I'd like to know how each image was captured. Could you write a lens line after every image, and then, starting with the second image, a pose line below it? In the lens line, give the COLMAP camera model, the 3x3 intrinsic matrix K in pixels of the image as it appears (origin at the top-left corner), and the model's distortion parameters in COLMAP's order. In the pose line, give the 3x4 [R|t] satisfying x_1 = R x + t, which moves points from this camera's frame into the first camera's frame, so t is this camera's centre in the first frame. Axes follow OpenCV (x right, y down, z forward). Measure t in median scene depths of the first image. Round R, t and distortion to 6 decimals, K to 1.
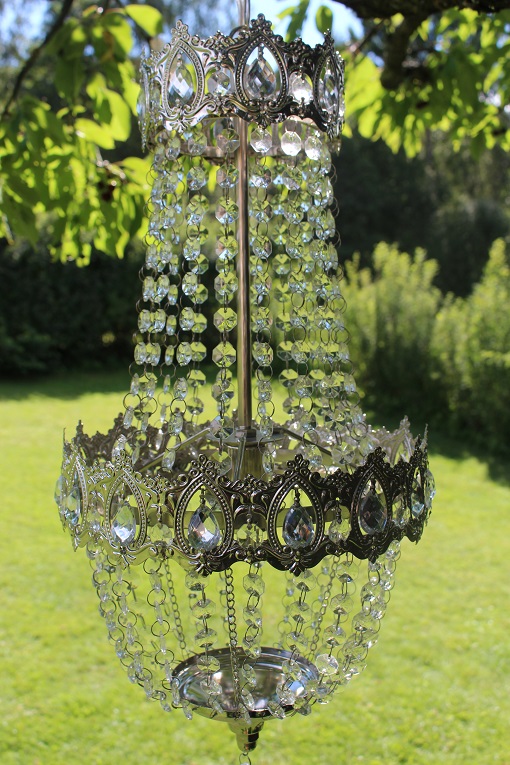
lens RADIAL K [[883.0, 0, 255.0], [0, 883.0, 382.5], [0, 0, 1]] dist [-0.073828, 0.002709]
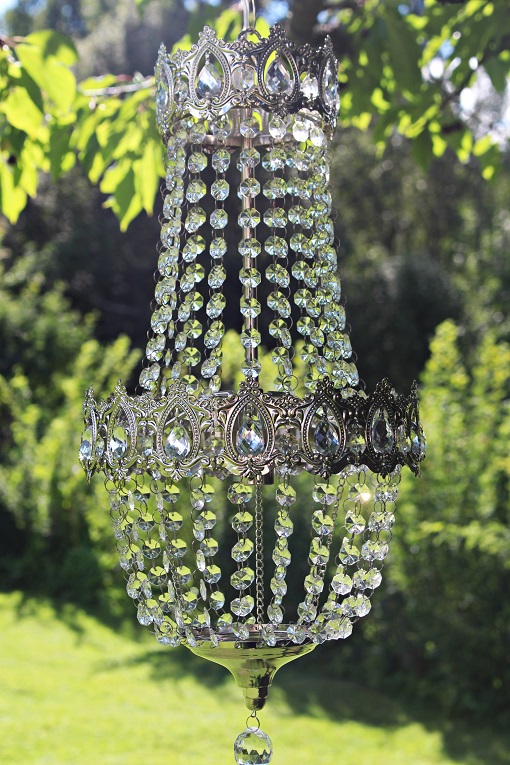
lens RADIAL K [[1897.9, 0, 255.0], [0, 1897.9, 382.5], [0, 0, 1]] dist [0.098539, 0.301891]
pose [[0.985190, -0.000529, 0.171464, -0.437676], [0.025262, 0.989531, -0.142092, 0.403935], [-0.169593, 0.144319, 0.974890, -1.366727]]
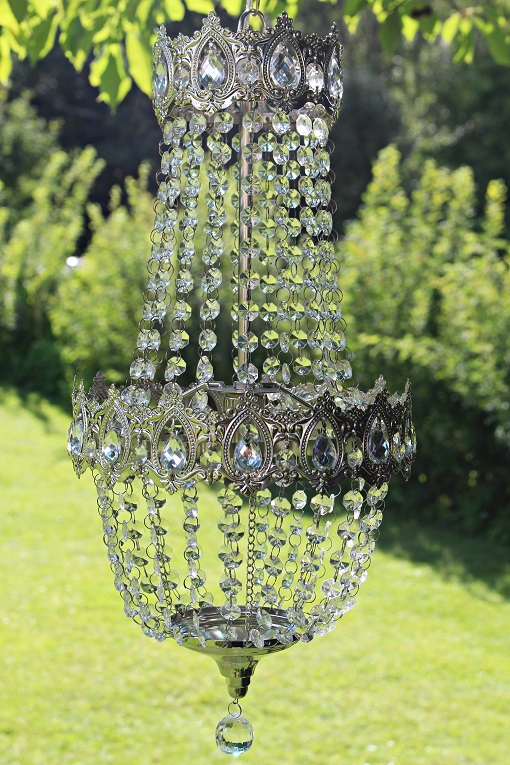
lens RADIAL K [[1713.5, 0, 255.0], [0, 1713.5, 382.5], [0, 0, 1]] dist [0.061005, 0.218649]
pose [[0.978795, 0.000072, 0.204843, -0.458945], [0.002127, 0.999942, -0.010515, 0.081893], [-0.204832, 0.010728, 0.978738, -1.116210]]
